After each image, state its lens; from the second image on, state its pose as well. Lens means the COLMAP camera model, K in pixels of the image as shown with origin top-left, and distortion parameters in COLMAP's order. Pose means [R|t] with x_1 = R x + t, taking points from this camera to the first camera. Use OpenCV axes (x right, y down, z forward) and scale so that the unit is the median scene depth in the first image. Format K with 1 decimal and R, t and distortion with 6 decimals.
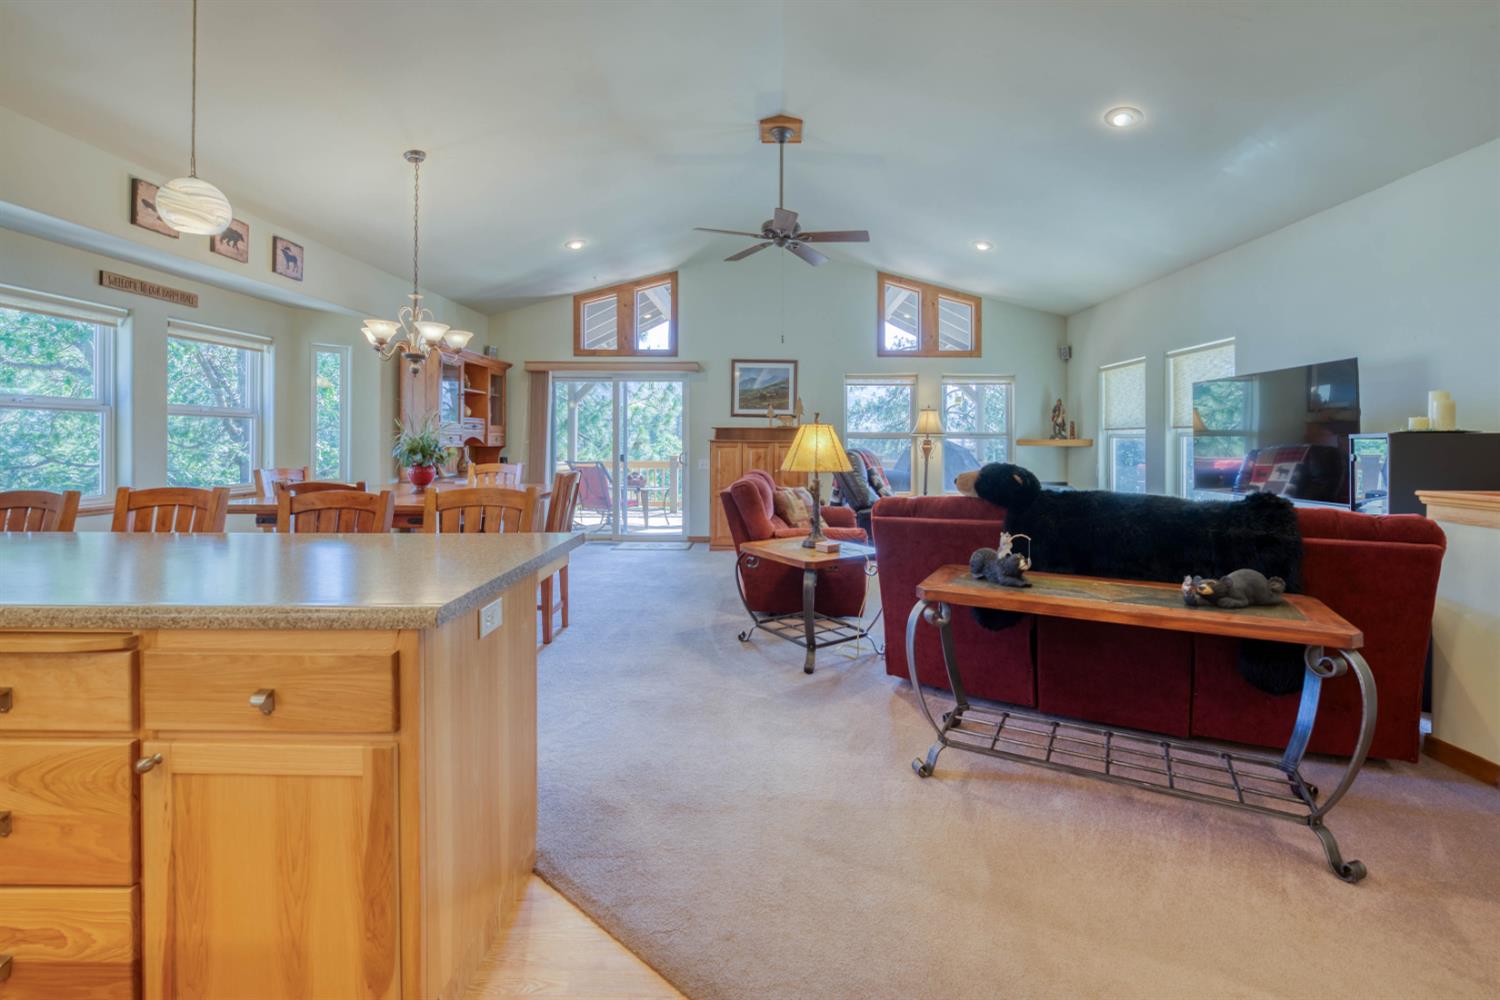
lens RADIAL K [[634.1, 0, 754.7], [0, 634.1, 438.5], [0, 0, 1]] dist [-0.002741, -0.000123]
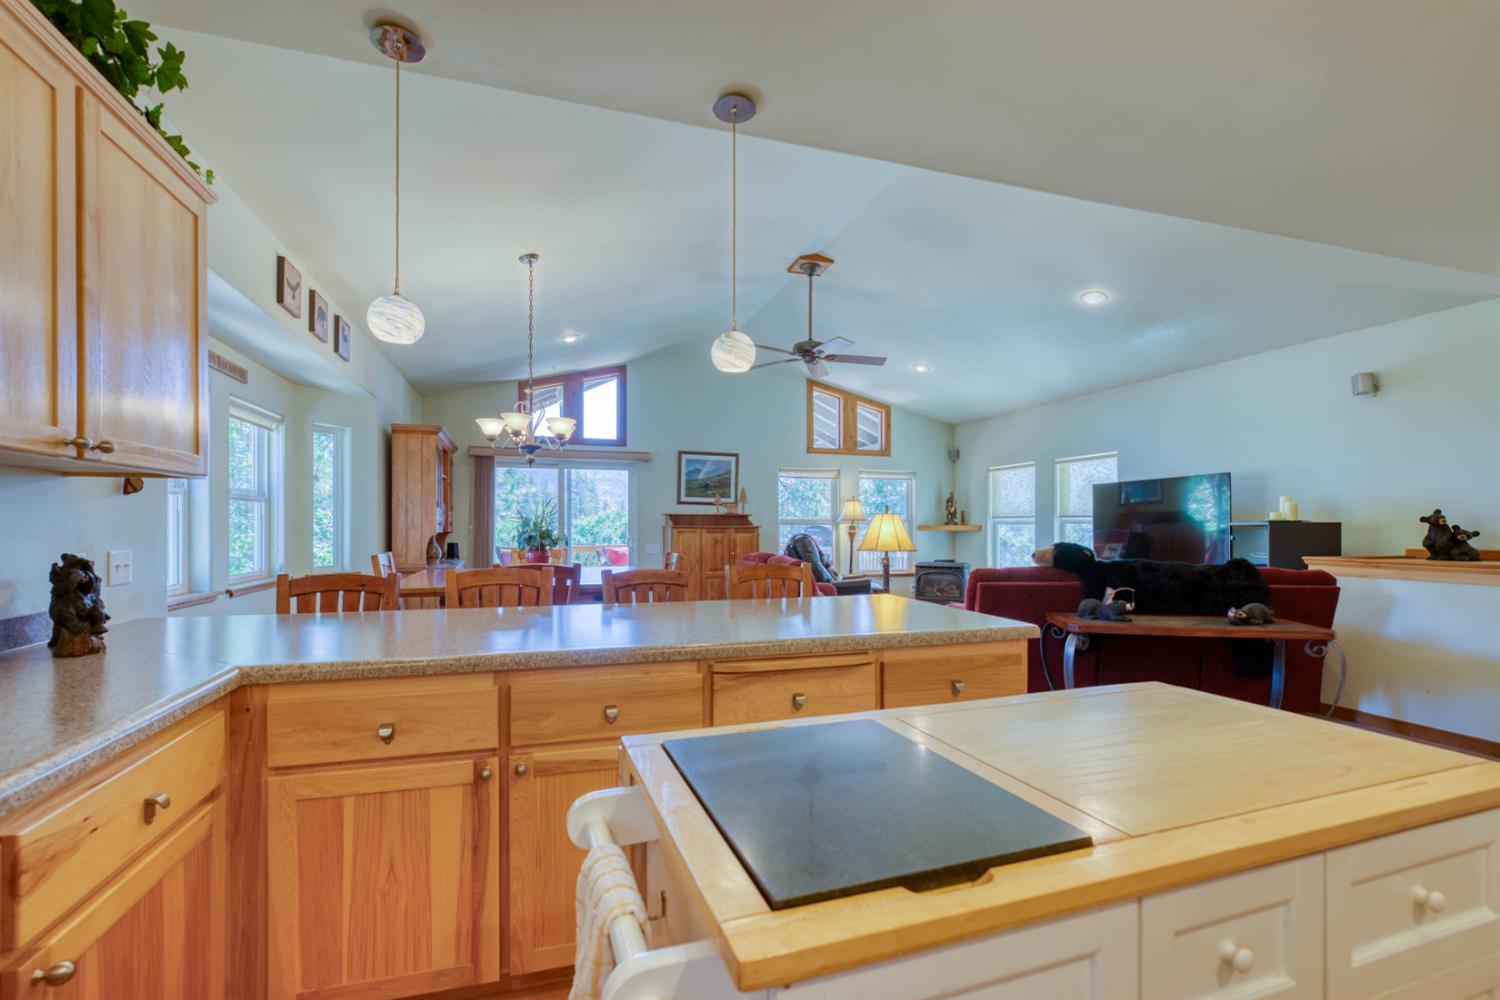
lens RADIAL K [[623.0, 0, 749.3], [0, 623.0, 523.9], [0, 0, 1]] dist [-0.000865, -0.000029]
pose [[0.960673, 0.000610, 0.277680, -0.233067], [-0.000583, 1.000000, -0.000178, -0.000876], [-0.277681, 0.000009, 0.960673, -0.053494]]
